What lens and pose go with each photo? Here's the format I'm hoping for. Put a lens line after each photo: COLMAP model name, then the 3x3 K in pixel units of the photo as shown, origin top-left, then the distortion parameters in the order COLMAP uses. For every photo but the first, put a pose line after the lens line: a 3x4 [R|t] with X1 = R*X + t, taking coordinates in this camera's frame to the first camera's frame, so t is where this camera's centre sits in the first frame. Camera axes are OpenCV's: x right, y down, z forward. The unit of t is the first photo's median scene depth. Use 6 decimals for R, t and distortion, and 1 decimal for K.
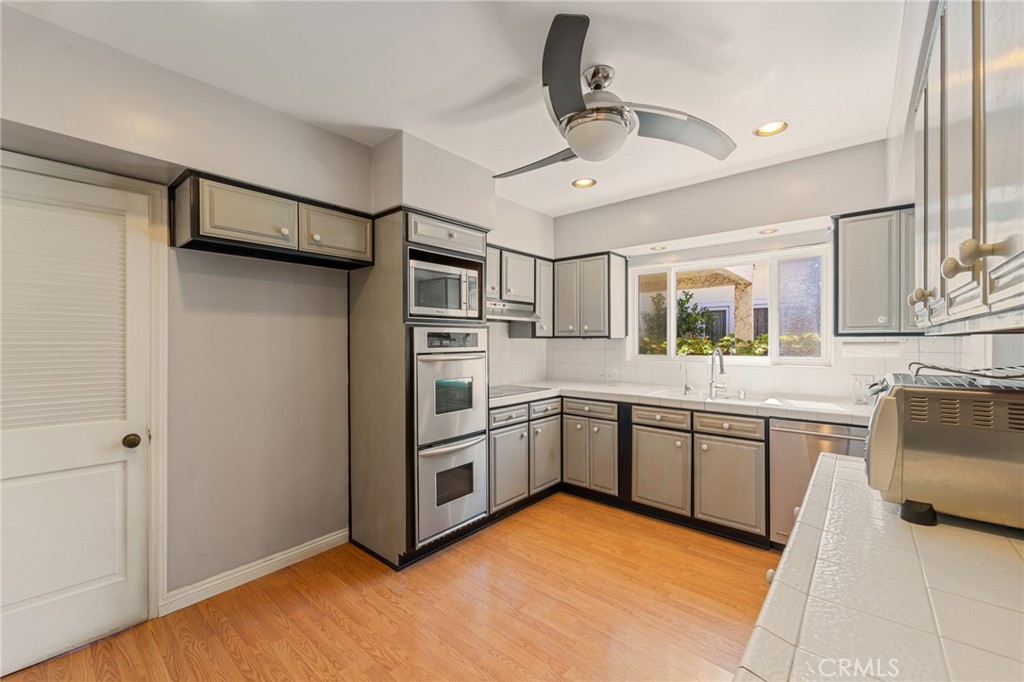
lens RADIAL K [[414.2, 0, 509.7], [0, 414.2, 340.9], [0, 0, 1]] dist [0.003132, -0.000665]
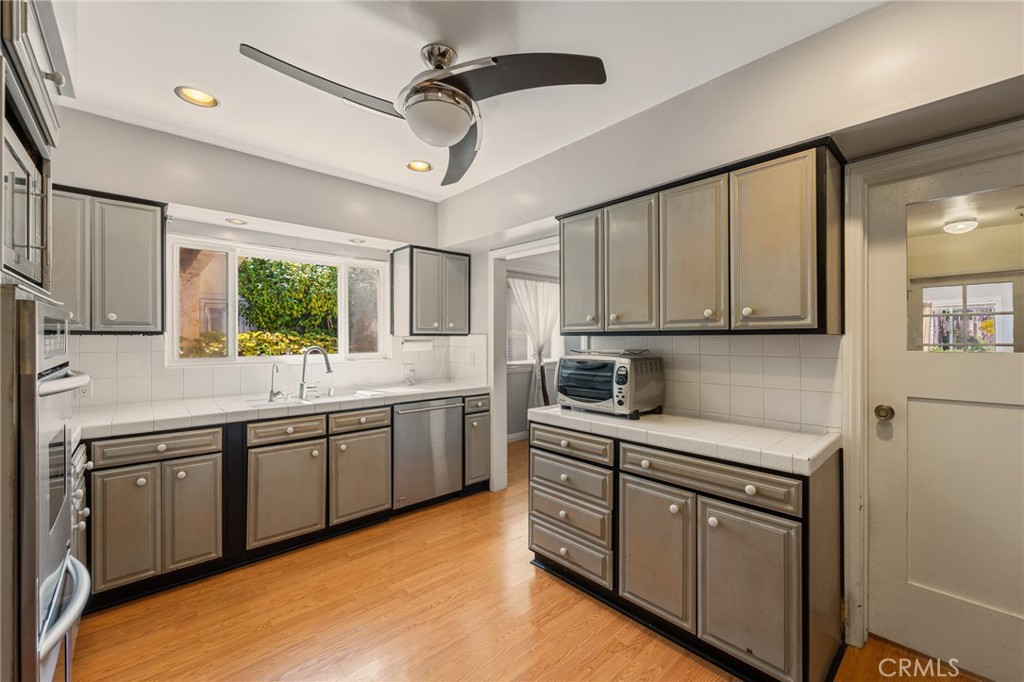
lens RADIAL K [[414.2, 0, 515.4], [0, 414.2, 336.2], [0, 0, 1]] dist [0.003132, -0.000665]
pose [[0.111510, 0.007907, 0.993732, -0.447260], [-0.000673, 0.999969, -0.007882, 0.000370], [-0.993763, 0.000210, 0.111512, 0.471341]]
